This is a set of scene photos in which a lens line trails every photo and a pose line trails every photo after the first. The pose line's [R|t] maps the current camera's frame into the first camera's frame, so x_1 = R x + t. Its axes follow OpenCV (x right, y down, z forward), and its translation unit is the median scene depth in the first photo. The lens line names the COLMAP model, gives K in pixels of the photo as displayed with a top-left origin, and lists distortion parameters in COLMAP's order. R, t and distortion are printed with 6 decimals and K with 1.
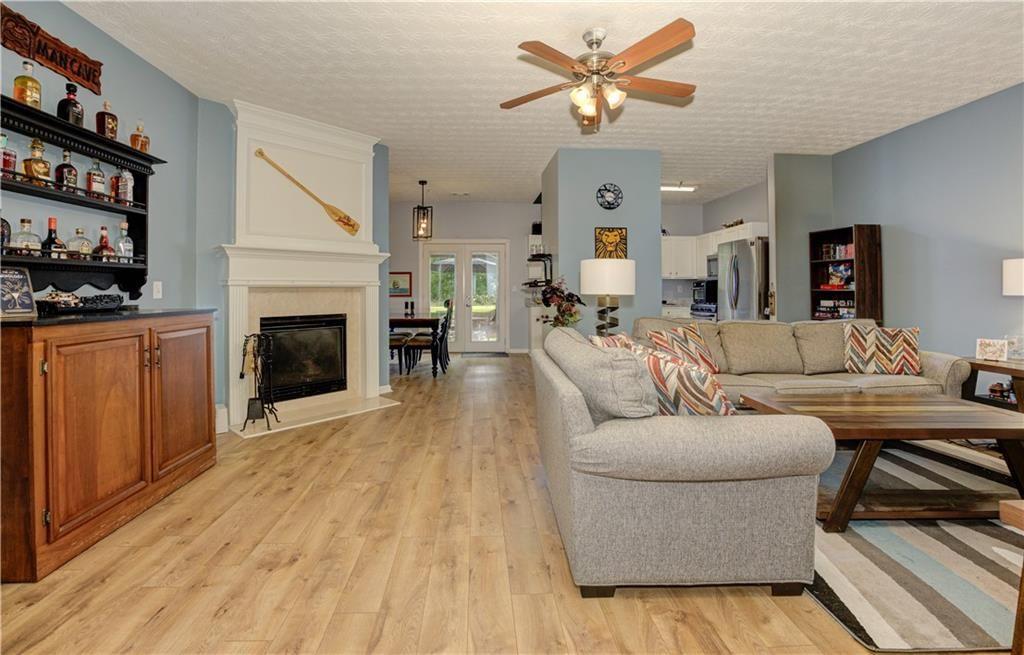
lens RADIAL K [[442.1, 0, 487.8], [0, 442.1, 283.0], [0, 0, 1]] dist [-0.058001, 0.013079]
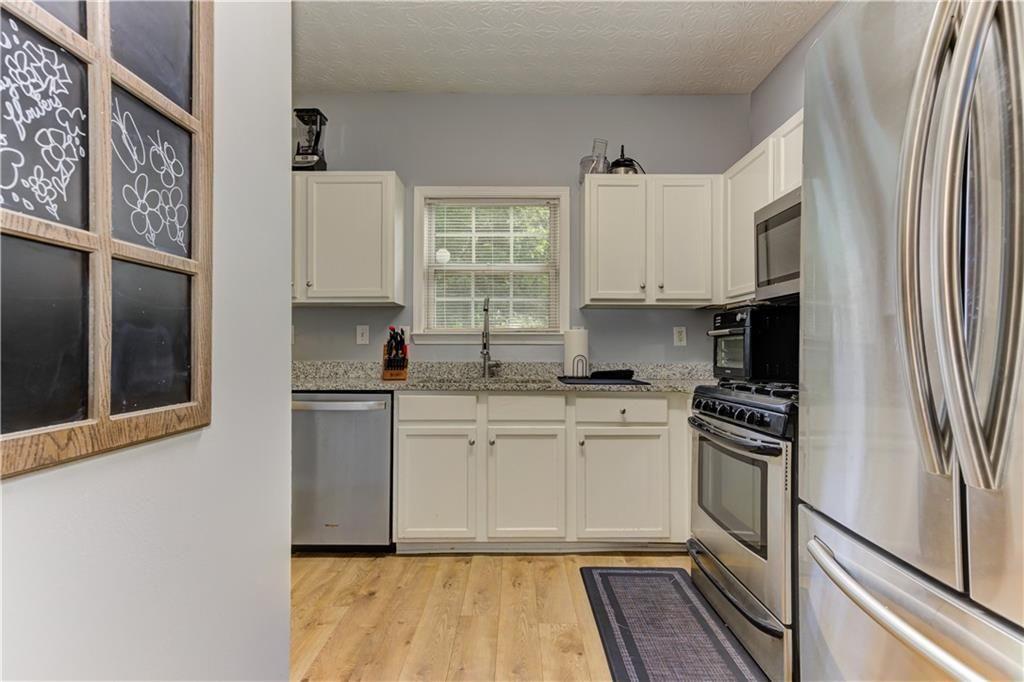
lens RADIAL K [[485.7, 0, 527.3], [0, 485.7, 347.0], [0, 0, 1]] dist [-0.000314, -0.000025]
pose [[0.999981, 0.003558, 0.005057, 0.597092], [-0.003639, 0.999864, 0.016090, 0.029526], [-0.004999, -0.016108, 0.999858, 1.157425]]
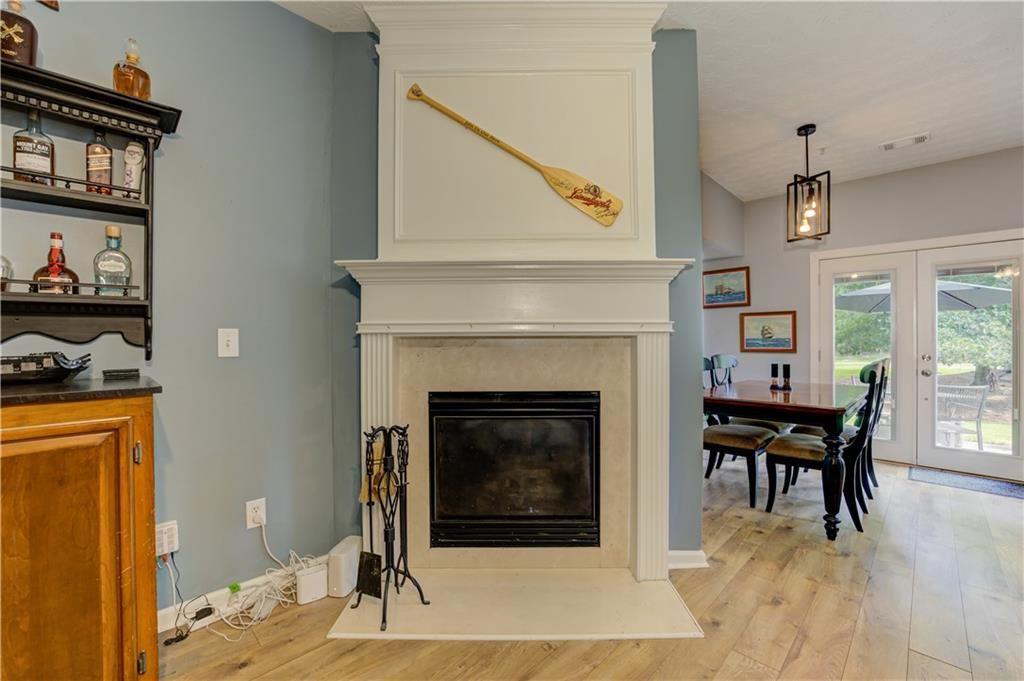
lens RADIAL K [[426.8, 0, 511.0], [0, 426.8, 338.4], [0, 0, 1]] dist [-0.046341, 0.013293]
pose [[0.684826, -0.001506, -0.728705, -0.050143], [0.010569, 0.999913, 0.007866, 0.007046], [0.728630, -0.013089, 0.684782, 0.652695]]
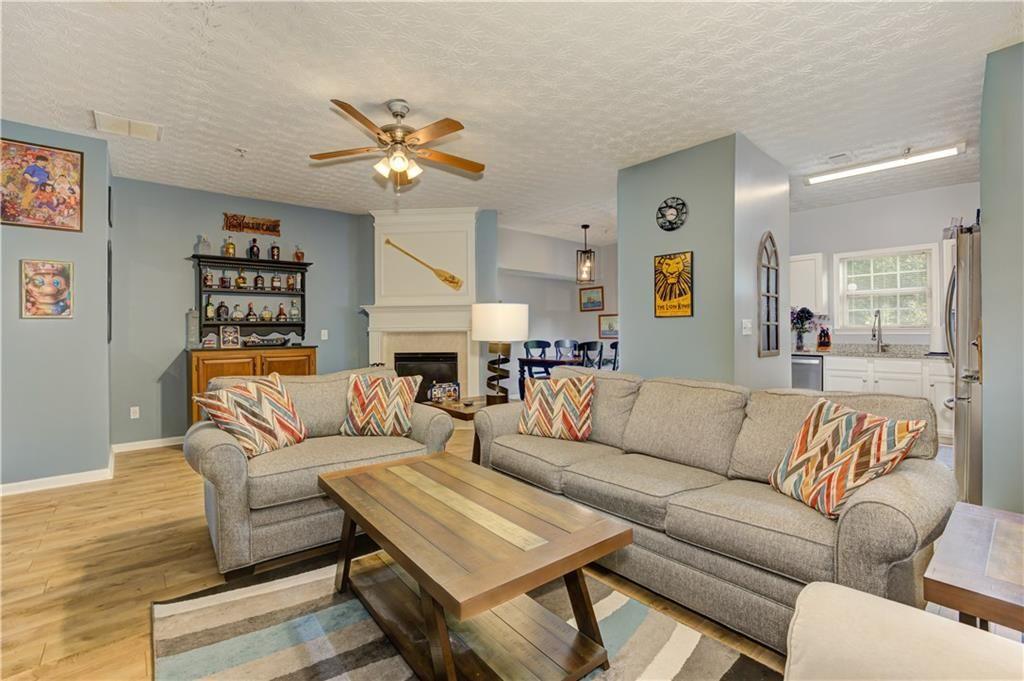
lens RADIAL K [[447.3, 0, 499.1], [0, 447.3, 328.1], [0, 0, 1]] dist [-0.021804, 0.000378]
pose [[0.627299, -0.011255, -0.778697, 0.824143], [0.020241, 0.999793, 0.001855, -0.000407], [0.778515, -0.016925, 0.627397, 0.298188]]
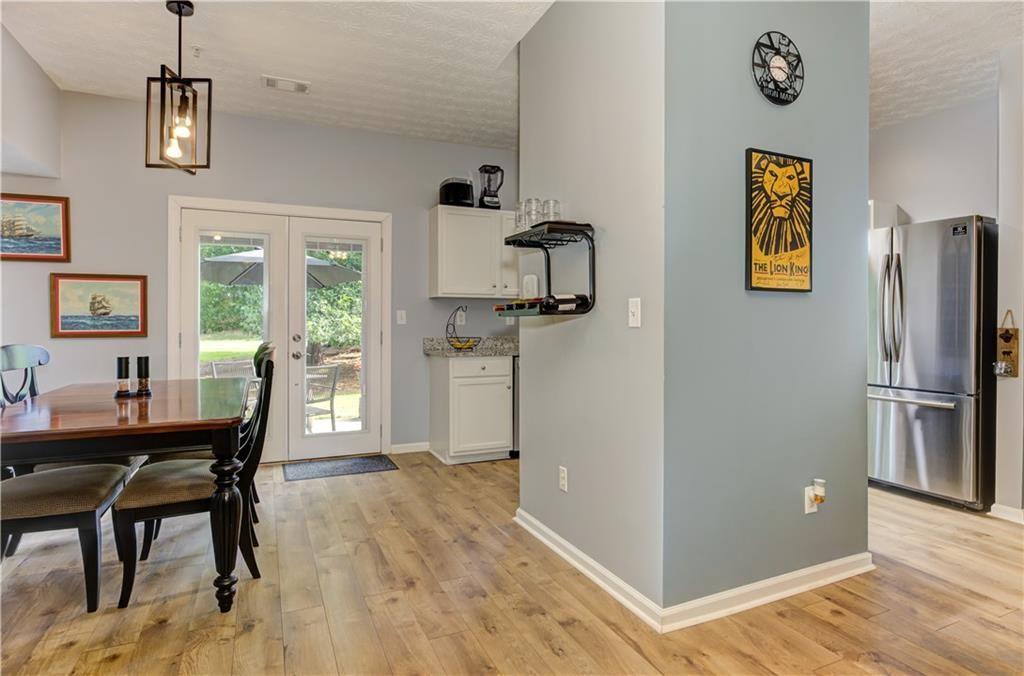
lens RADIAL K [[542.6, 0, 514.7], [0, 542.6, 319.4], [0, 0, 1]] dist [-0.010620, 0.001075]
pose [[0.916726, 0.003027, 0.399506, -0.117493], [-0.010614, 0.999803, 0.016781, 0.006605], [-0.399376, -0.019624, 0.916577, 0.789516]]
